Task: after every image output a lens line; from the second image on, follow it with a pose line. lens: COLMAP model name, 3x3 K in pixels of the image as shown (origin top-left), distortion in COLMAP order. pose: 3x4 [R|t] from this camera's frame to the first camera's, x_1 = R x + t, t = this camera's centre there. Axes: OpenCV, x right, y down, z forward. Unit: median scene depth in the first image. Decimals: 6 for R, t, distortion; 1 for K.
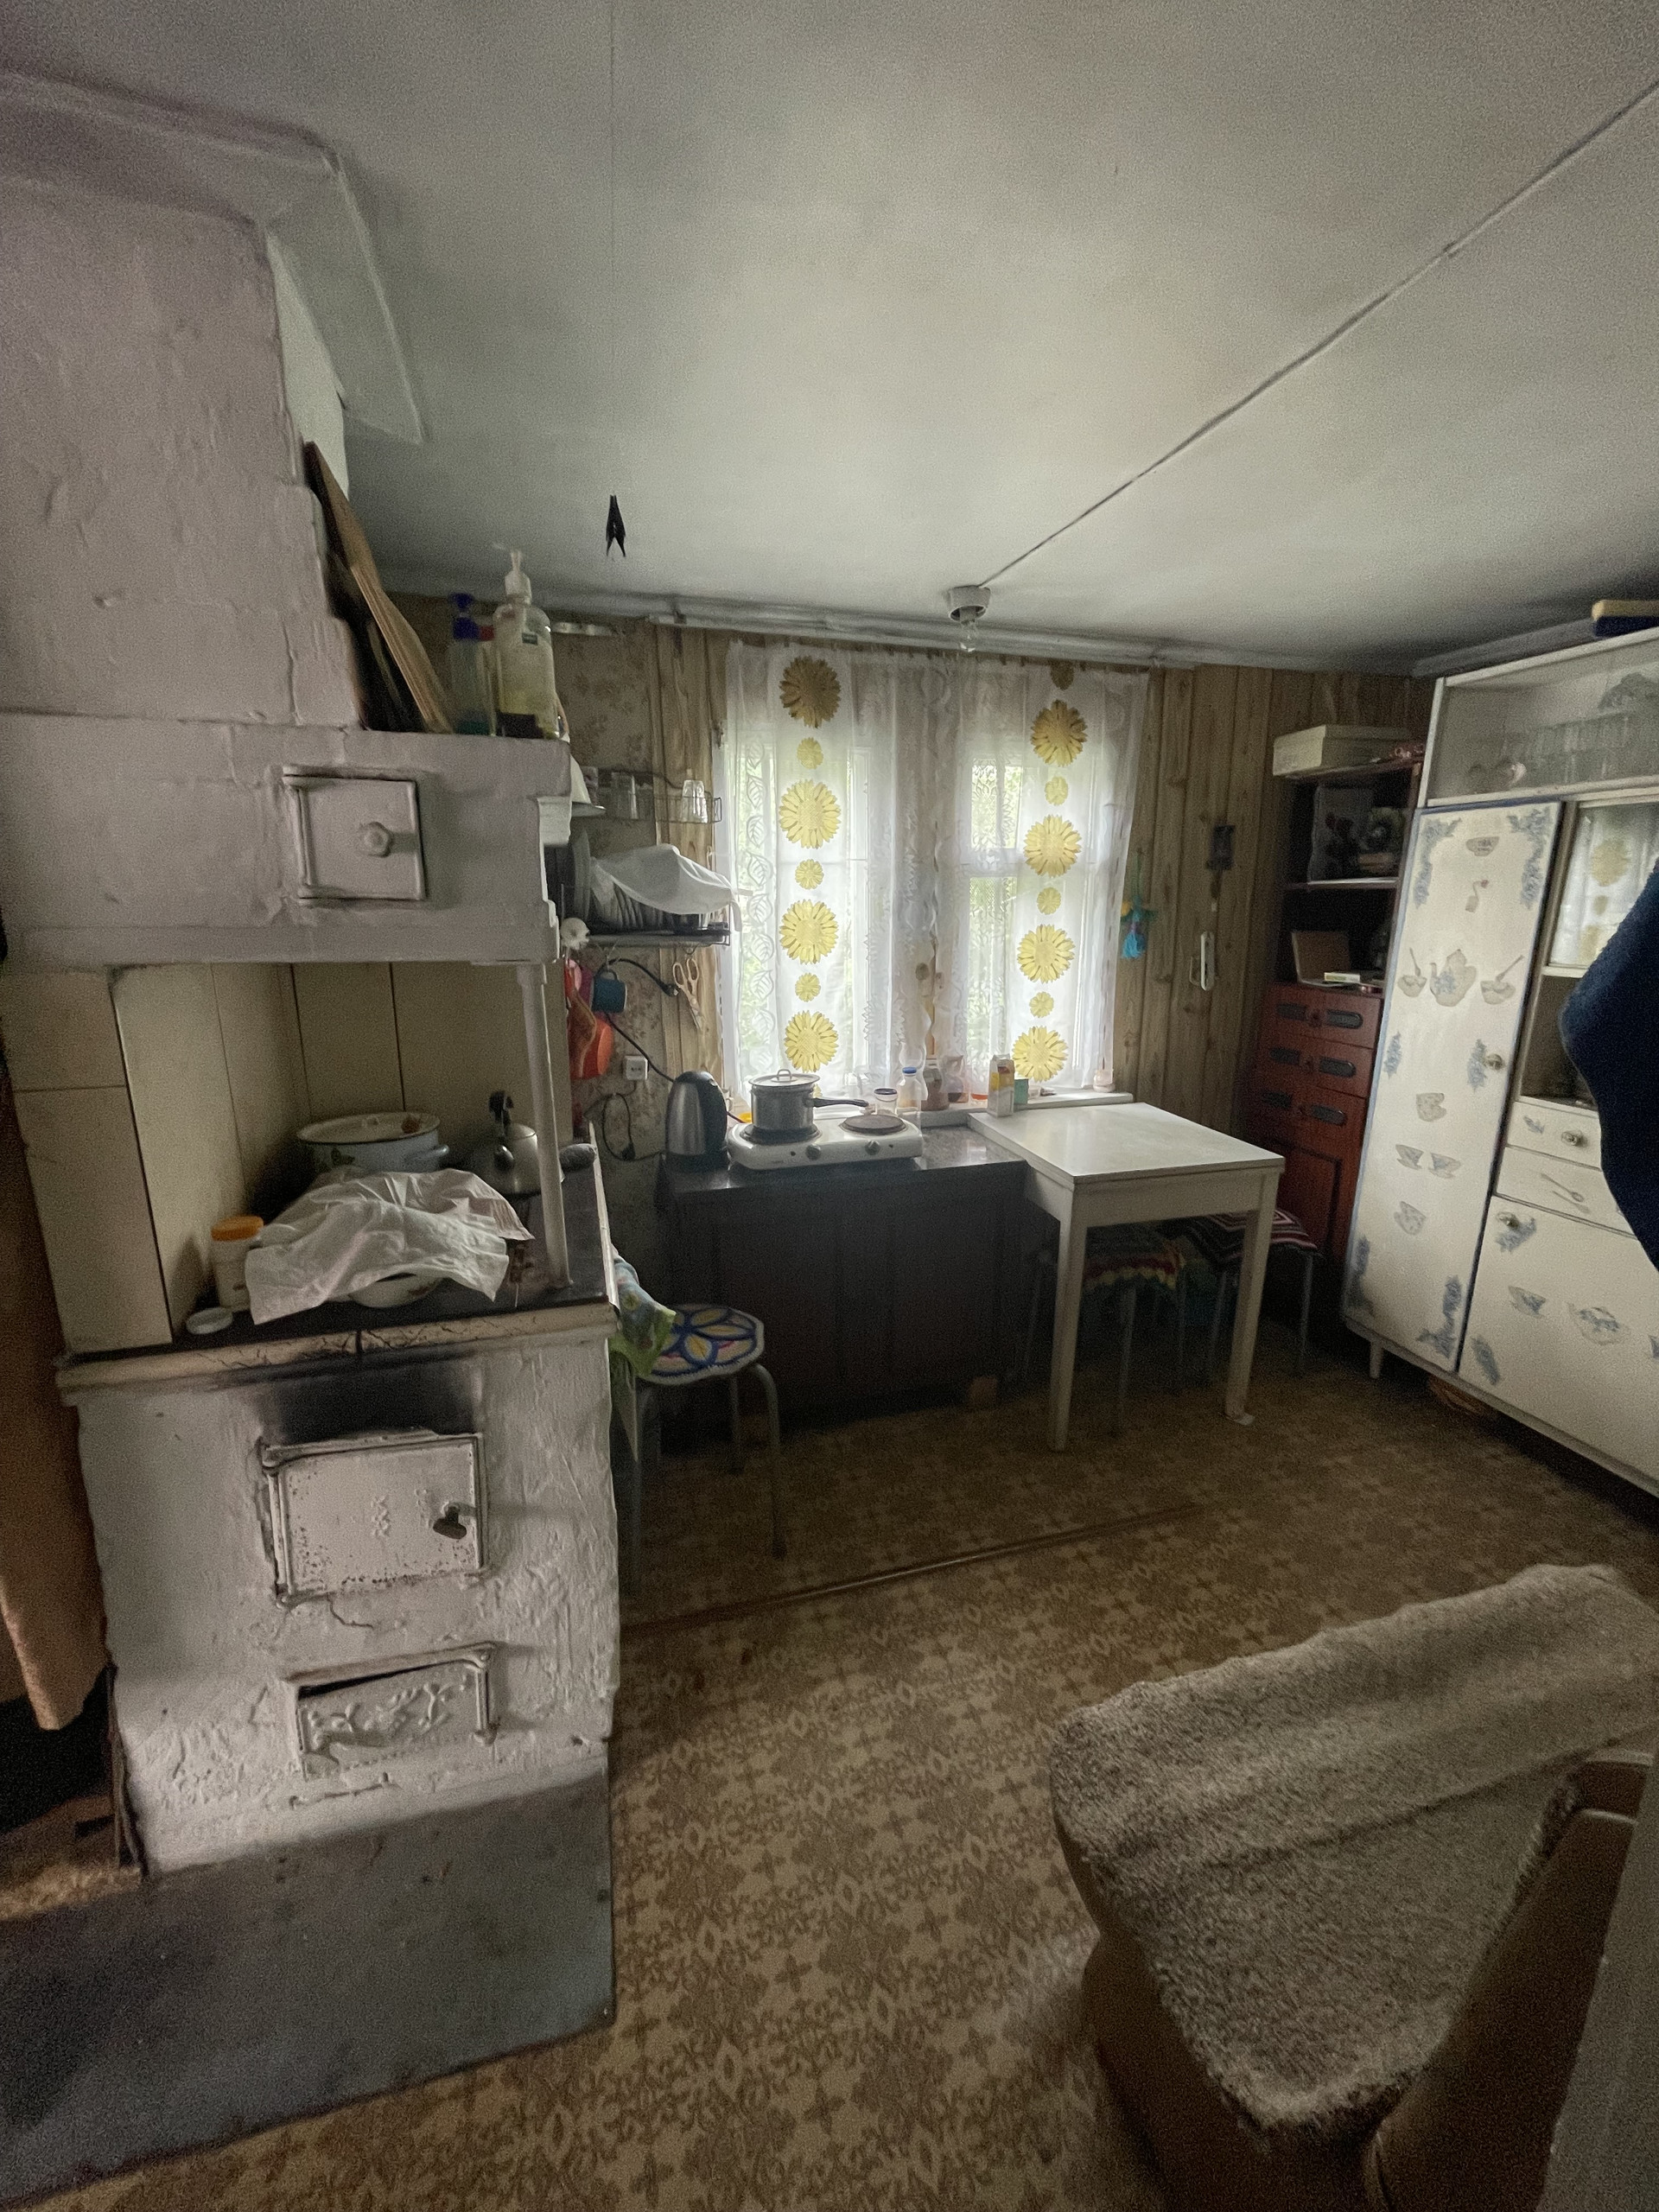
lens RADIAL K [[893.5, 0, 841.3], [0, 893.5, 1110.5], [0, 0, 1]] dist [-0.001612, 0.000133]
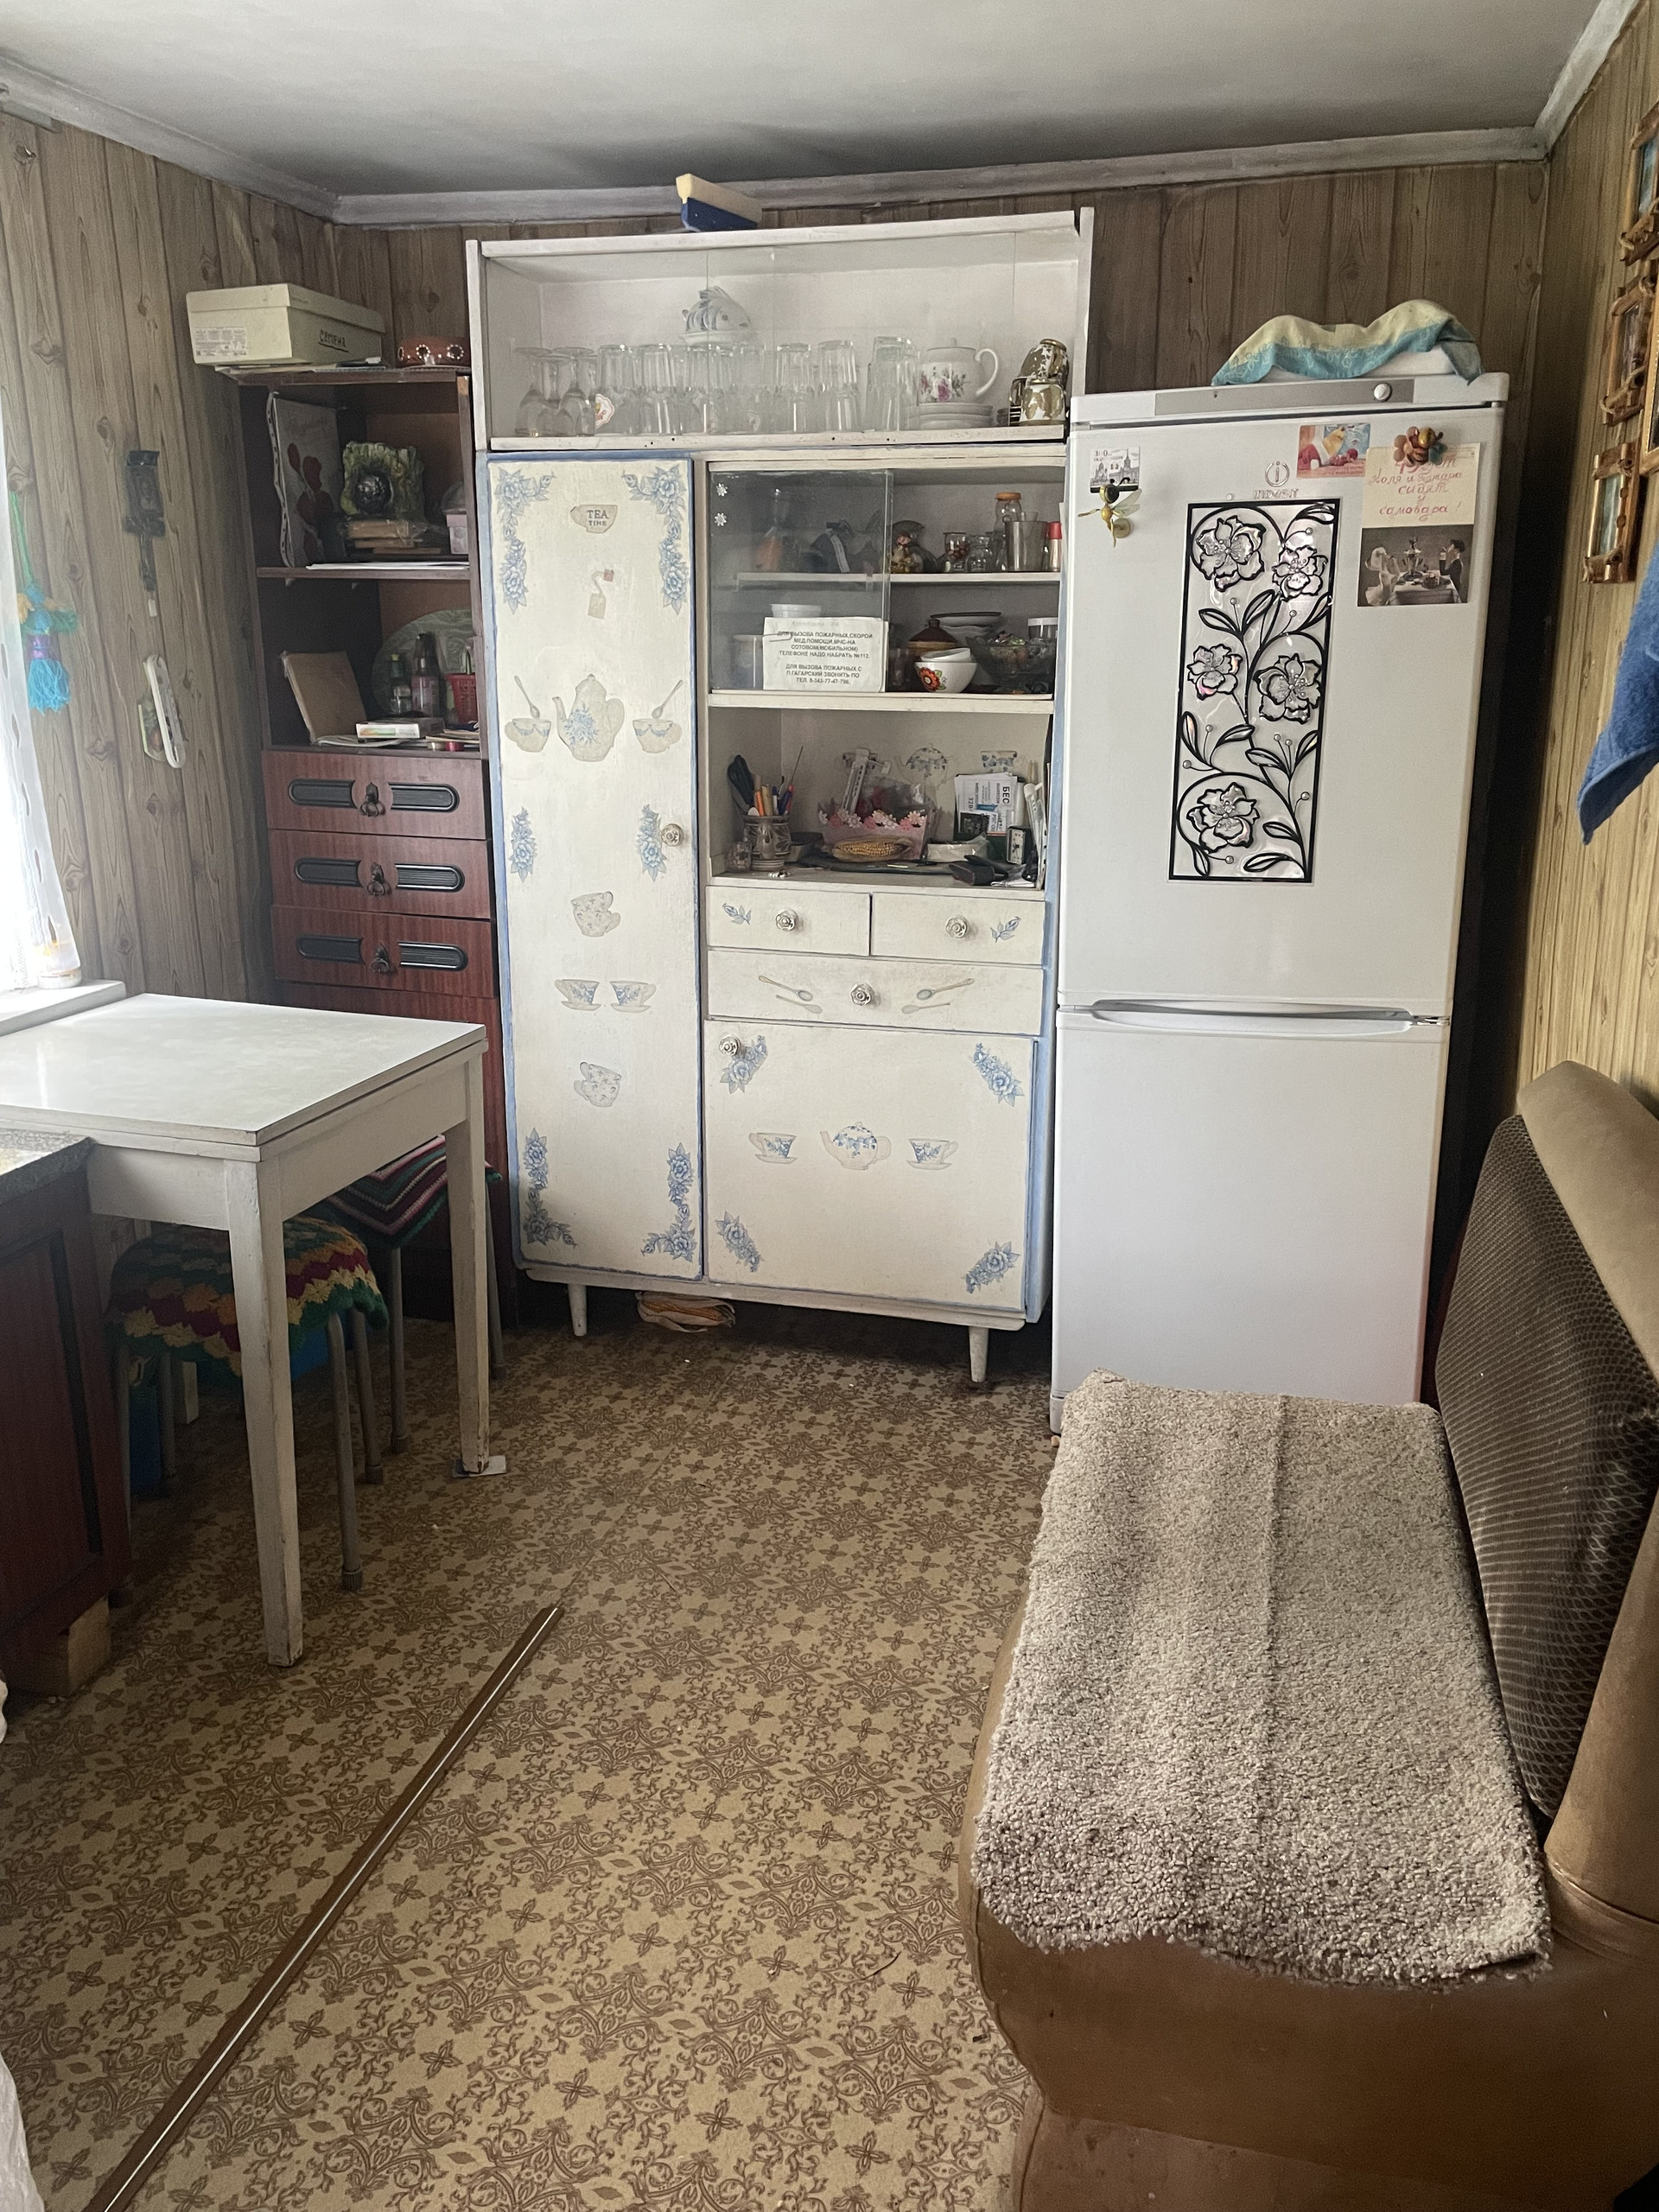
lens RADIAL K [[1661.9, 0, 829.5], [0, 1661.9, 1106.0], [0, 0, 1]] dist [0.095332, -0.121557]
pose [[0.522673, -0.232984, 0.820080, -0.322272], [0.191622, 0.969425, 0.153283, -0.023235], [-0.830719, 0.077028, 0.551337, 0.172361]]
